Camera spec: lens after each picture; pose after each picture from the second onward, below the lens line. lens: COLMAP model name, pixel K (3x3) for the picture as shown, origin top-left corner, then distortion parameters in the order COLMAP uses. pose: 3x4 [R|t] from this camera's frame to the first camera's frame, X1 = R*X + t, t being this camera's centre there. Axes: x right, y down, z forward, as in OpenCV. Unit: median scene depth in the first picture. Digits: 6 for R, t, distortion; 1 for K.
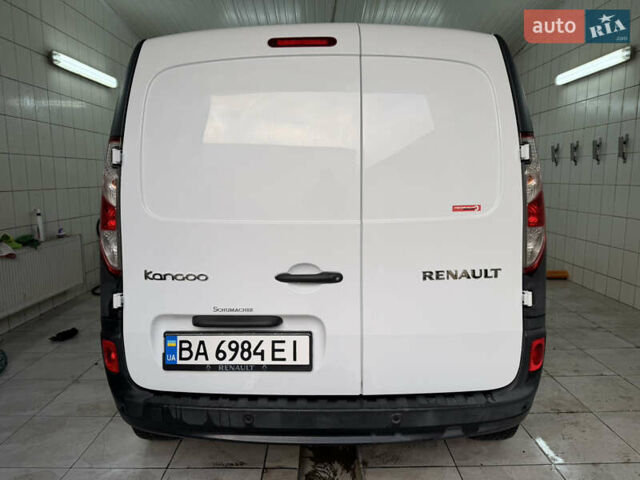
lens RADIAL K [[450.2, 0, 320.5], [0, 450.2, 244.5], [0, 0, 1]] dist [0.008005, 0.001732]
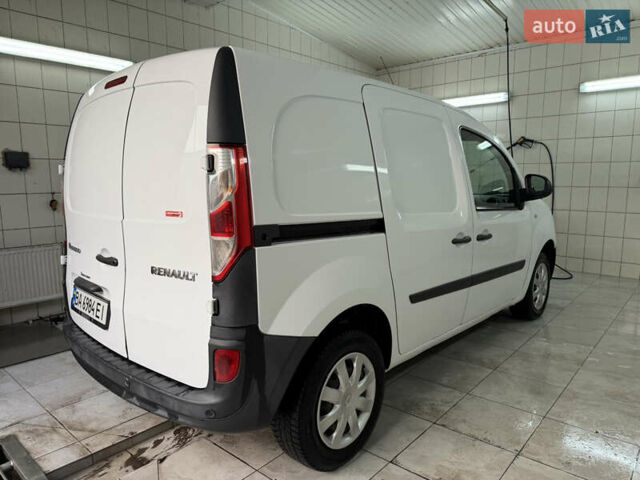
lens RADIAL K [[450.2, 0, 319.9], [0, 450.2, 237.3], [0, 0, 1]] dist [0.008005, 0.001732]
pose [[0.749911, 0.084194, -0.656159, 1.298917], [-0.074759, 0.996300, 0.042398, -0.096003], [0.657301, 0.017259, 0.753431, 0.403291]]
